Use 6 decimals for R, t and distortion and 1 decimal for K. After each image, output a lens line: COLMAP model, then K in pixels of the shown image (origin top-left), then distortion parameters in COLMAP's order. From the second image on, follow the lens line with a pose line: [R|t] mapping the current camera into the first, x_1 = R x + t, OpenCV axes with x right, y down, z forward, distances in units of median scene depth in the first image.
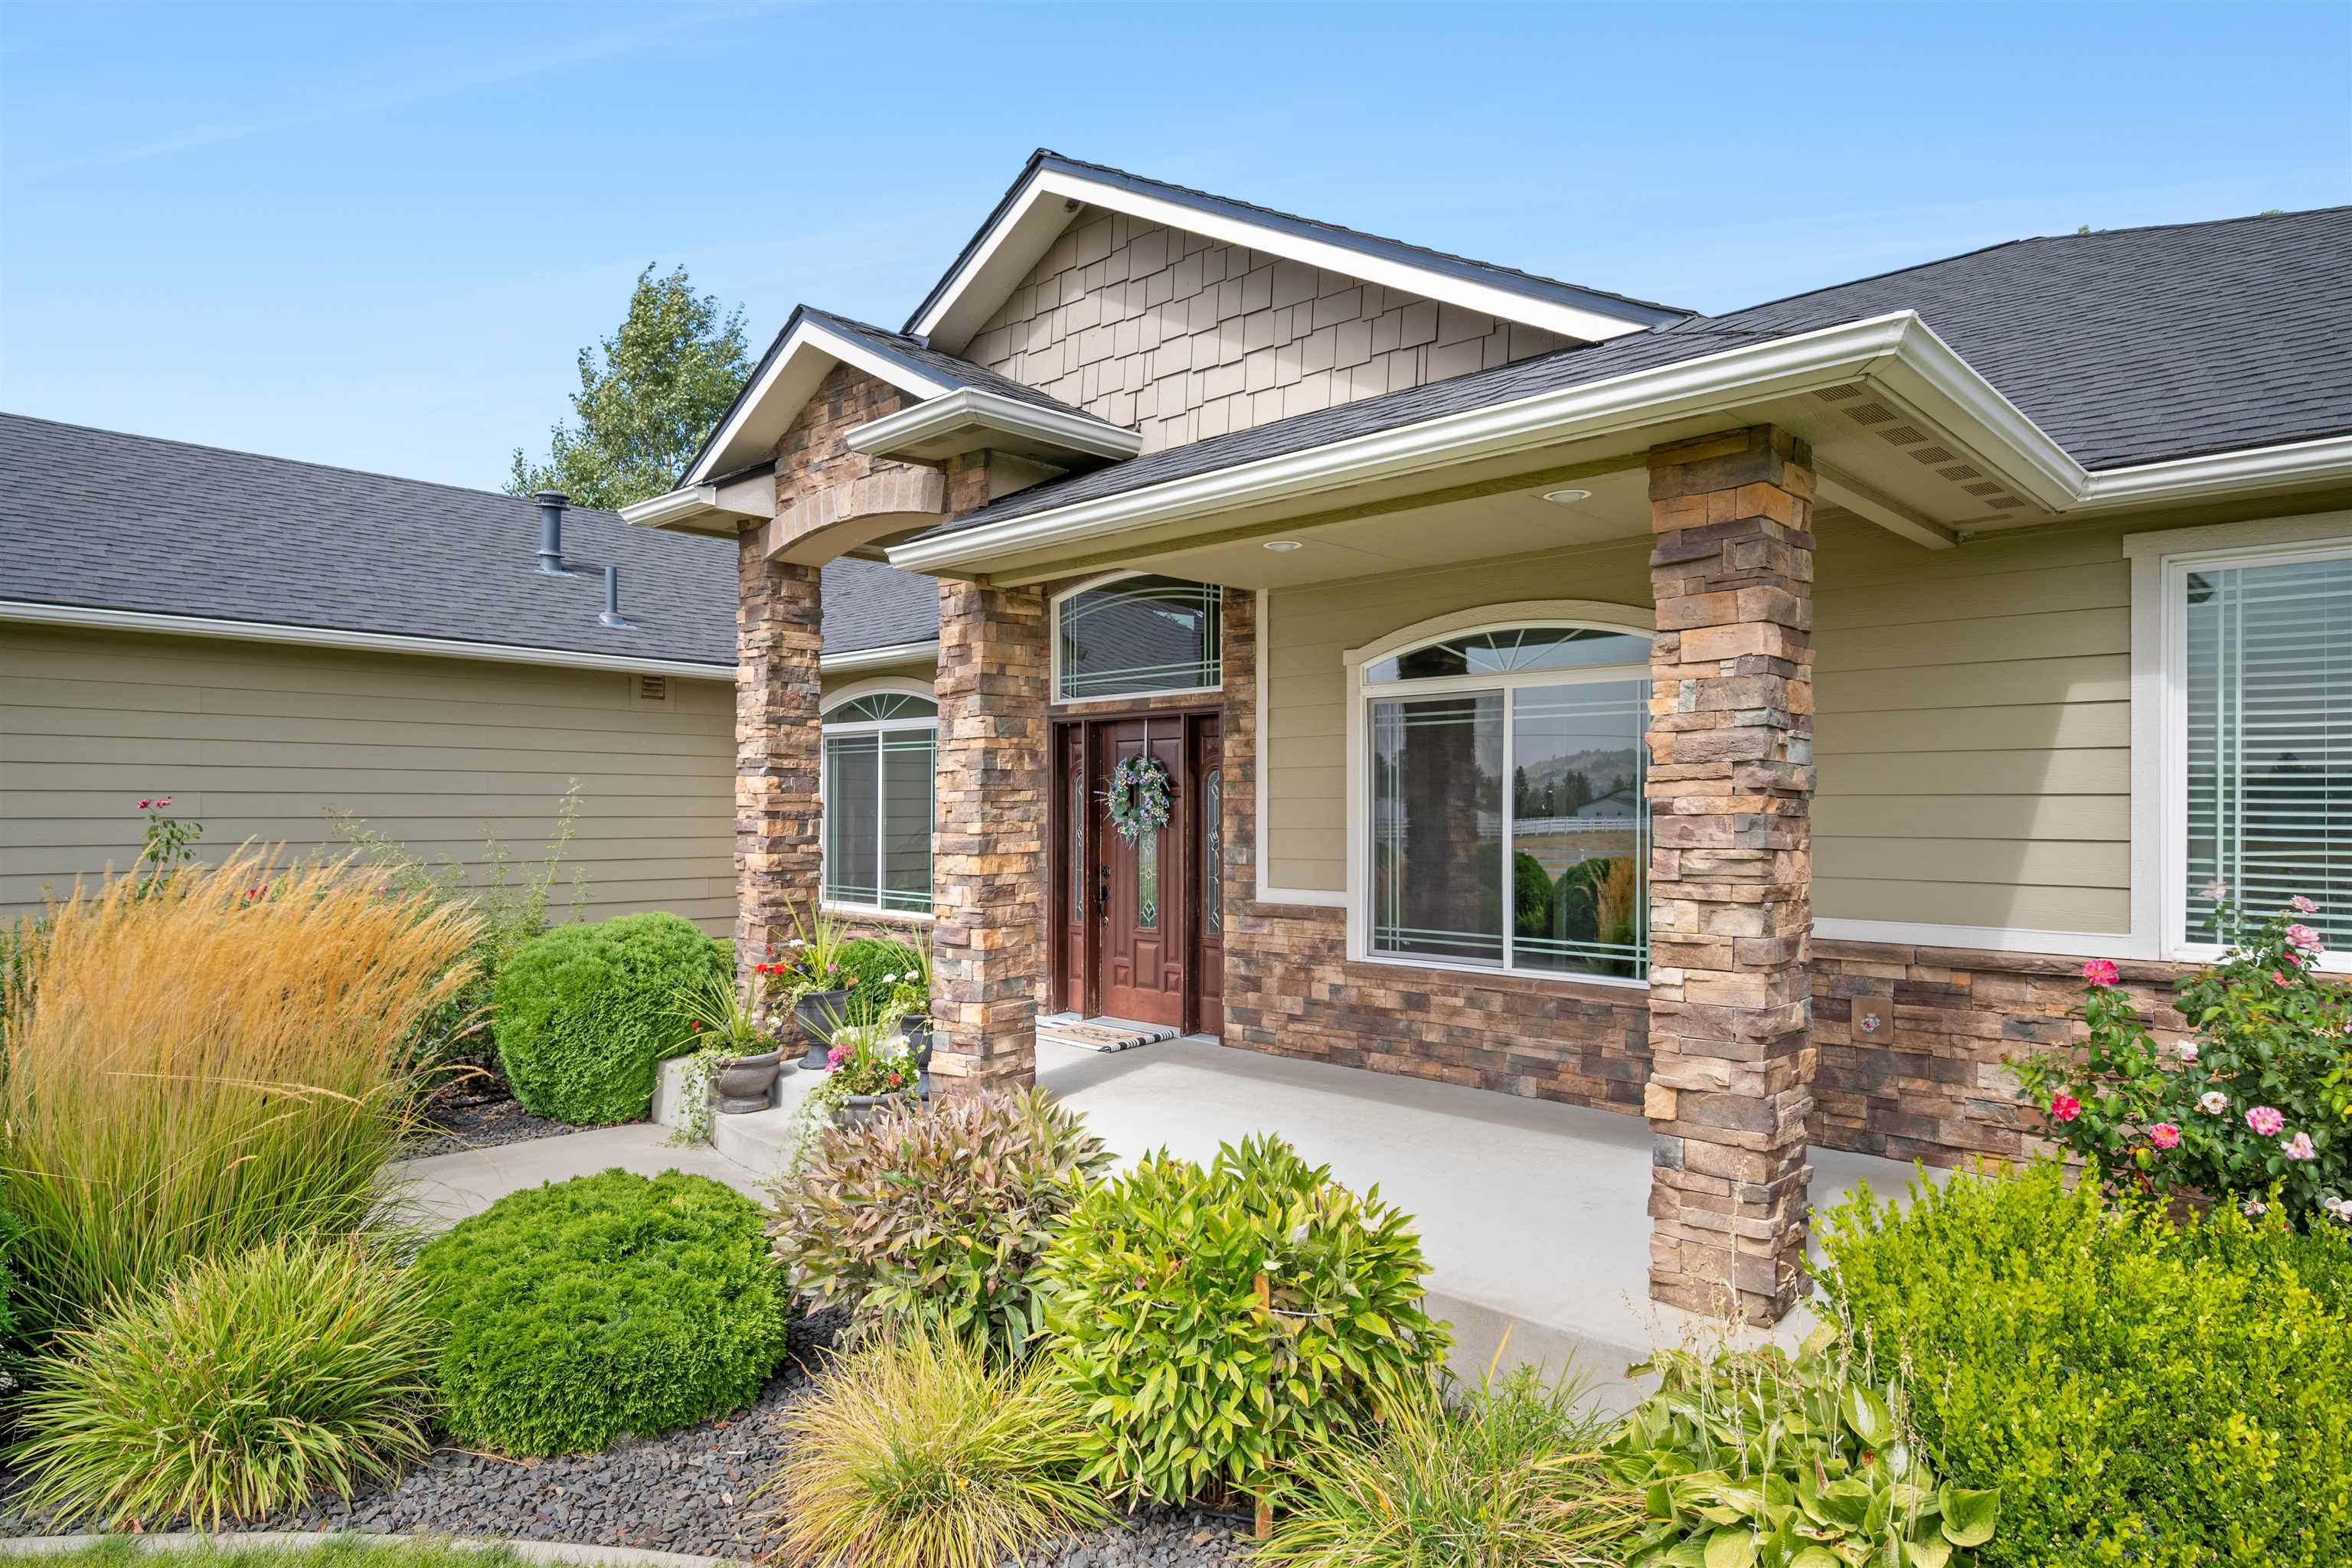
lens RADIAL K [[1347.0, 0, 1169.6], [0, 1347.0, 809.3], [0, 0, 1]] dist [0.001374, 0.000257]
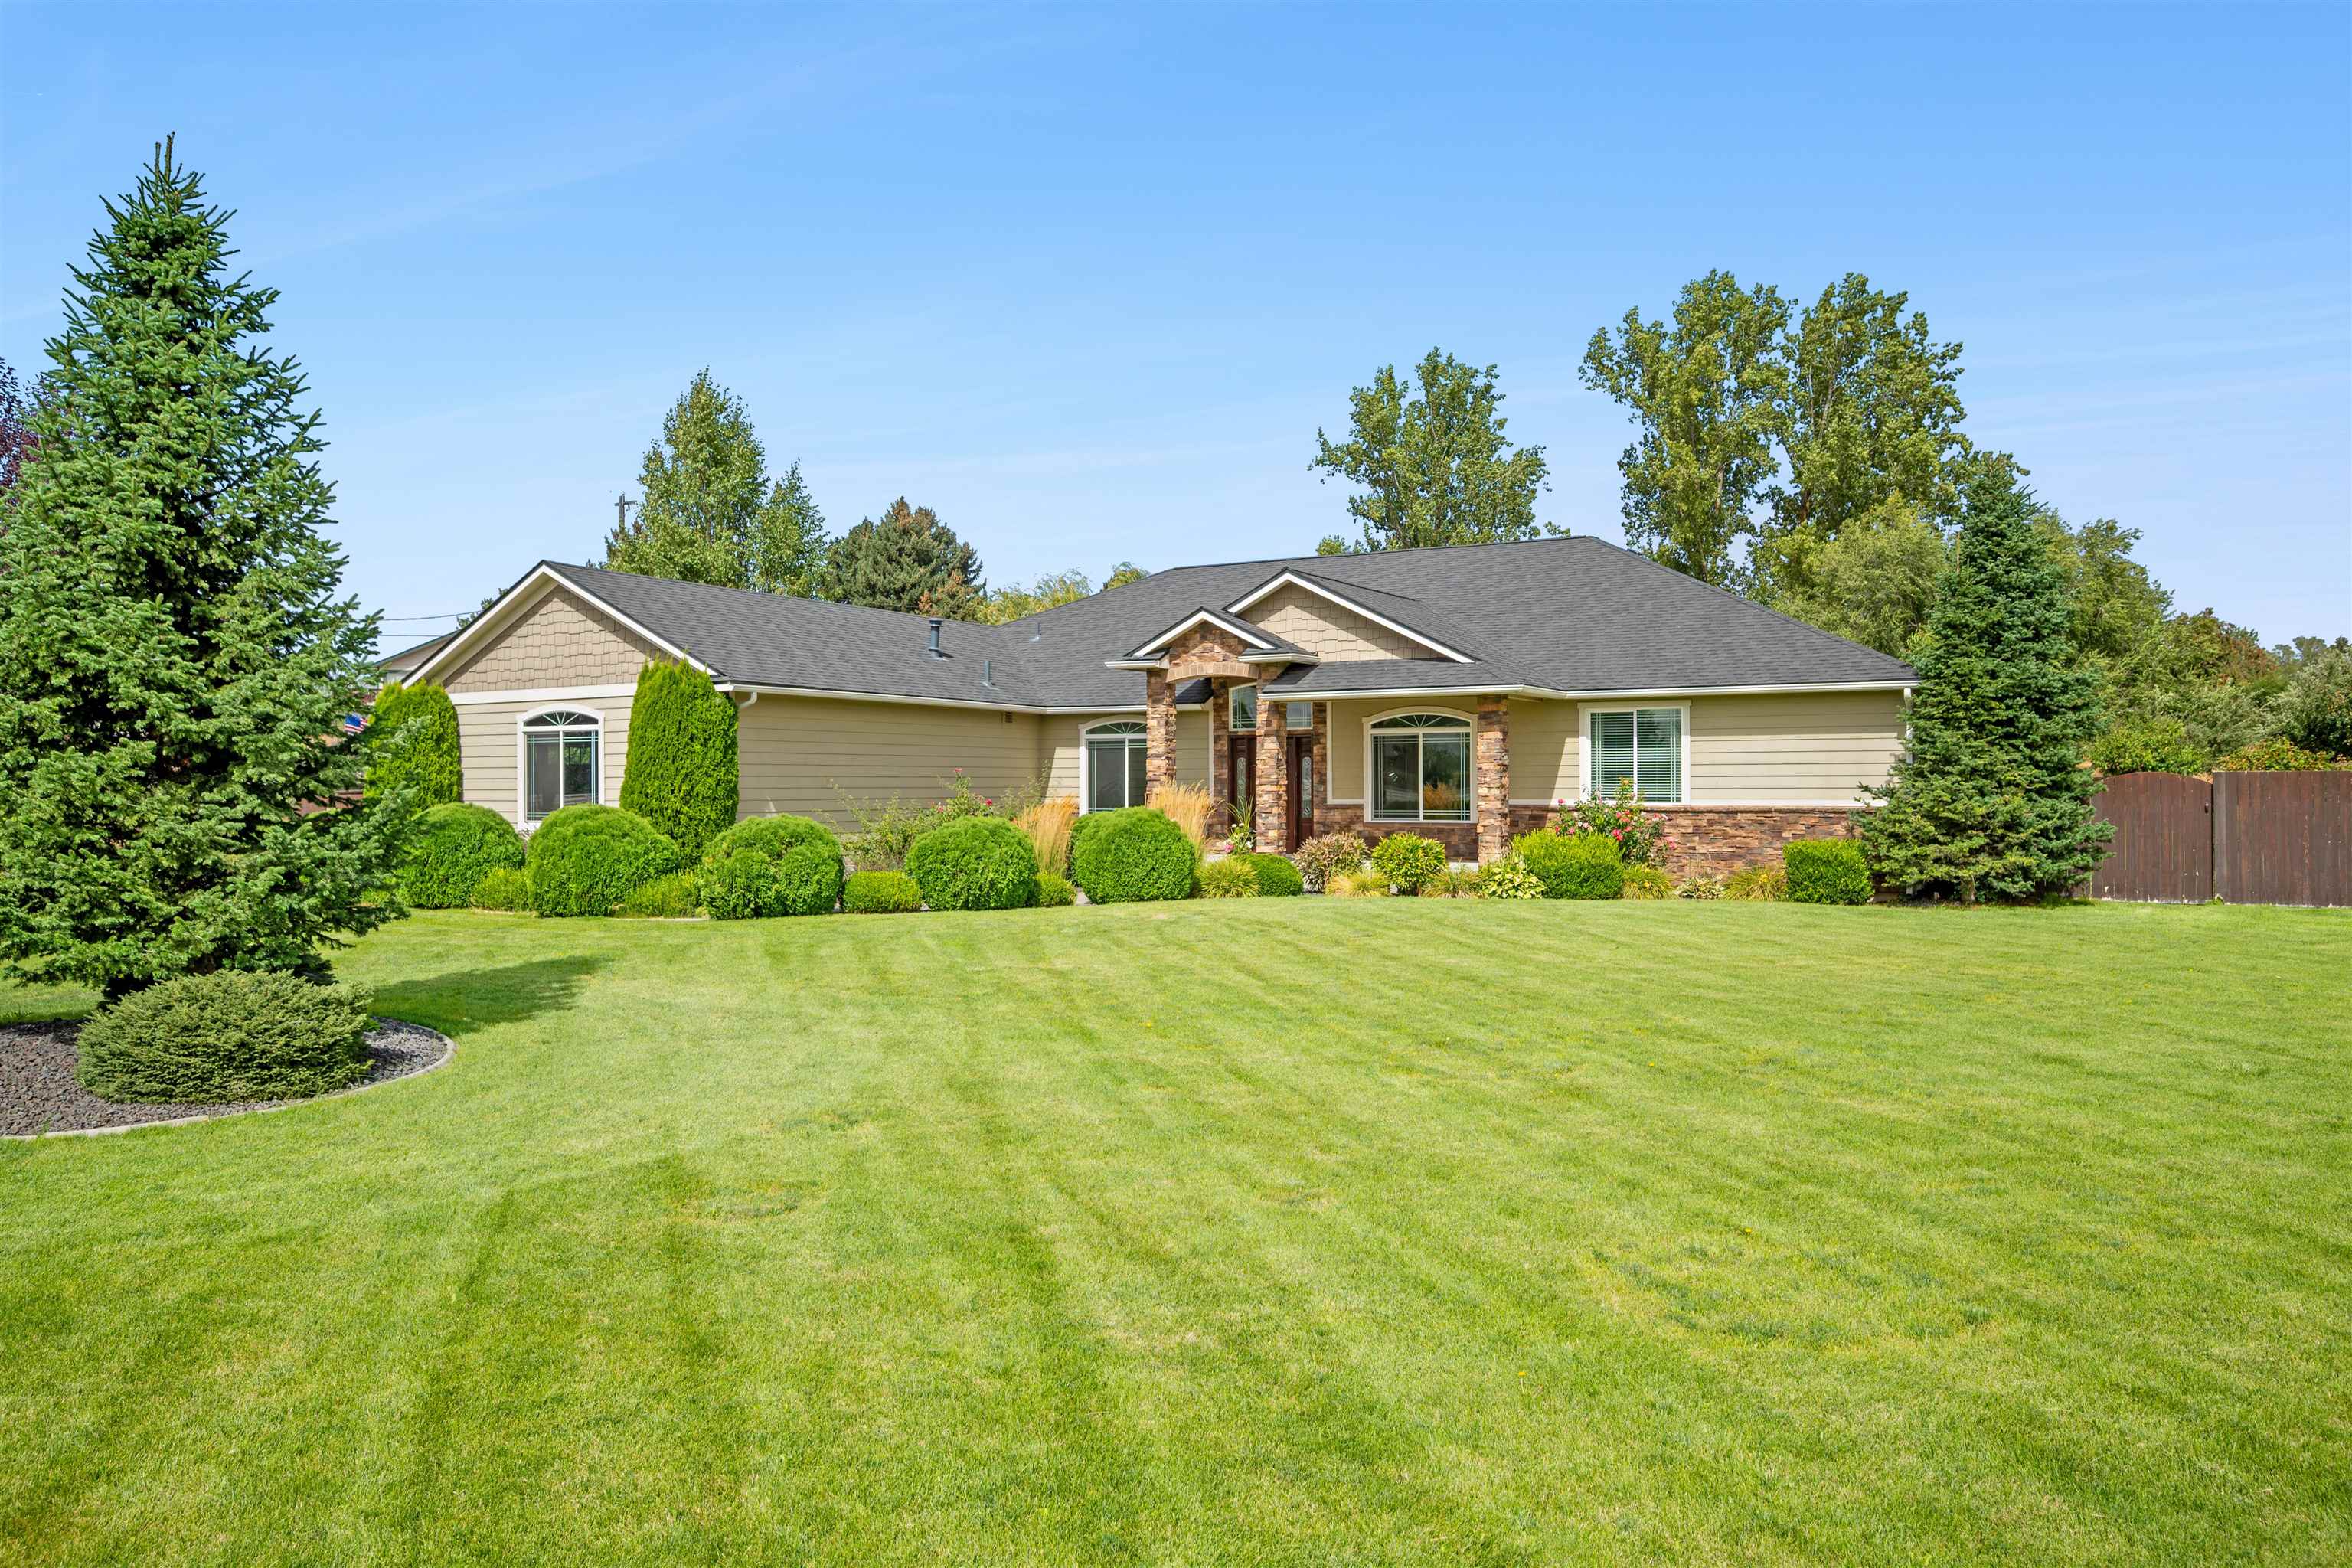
lens RADIAL K [[1640.4, 0, 1150.4], [0, 1640.4, 779.9], [0, 0, 1]] dist [-0.006643, -0.003050]
pose [[0.972766, -0.004551, 0.231743, -1.332586], [0.005261, 0.999983, -0.002447, 0.029770], [-0.231728, 0.003599, 0.972774, -2.758508]]
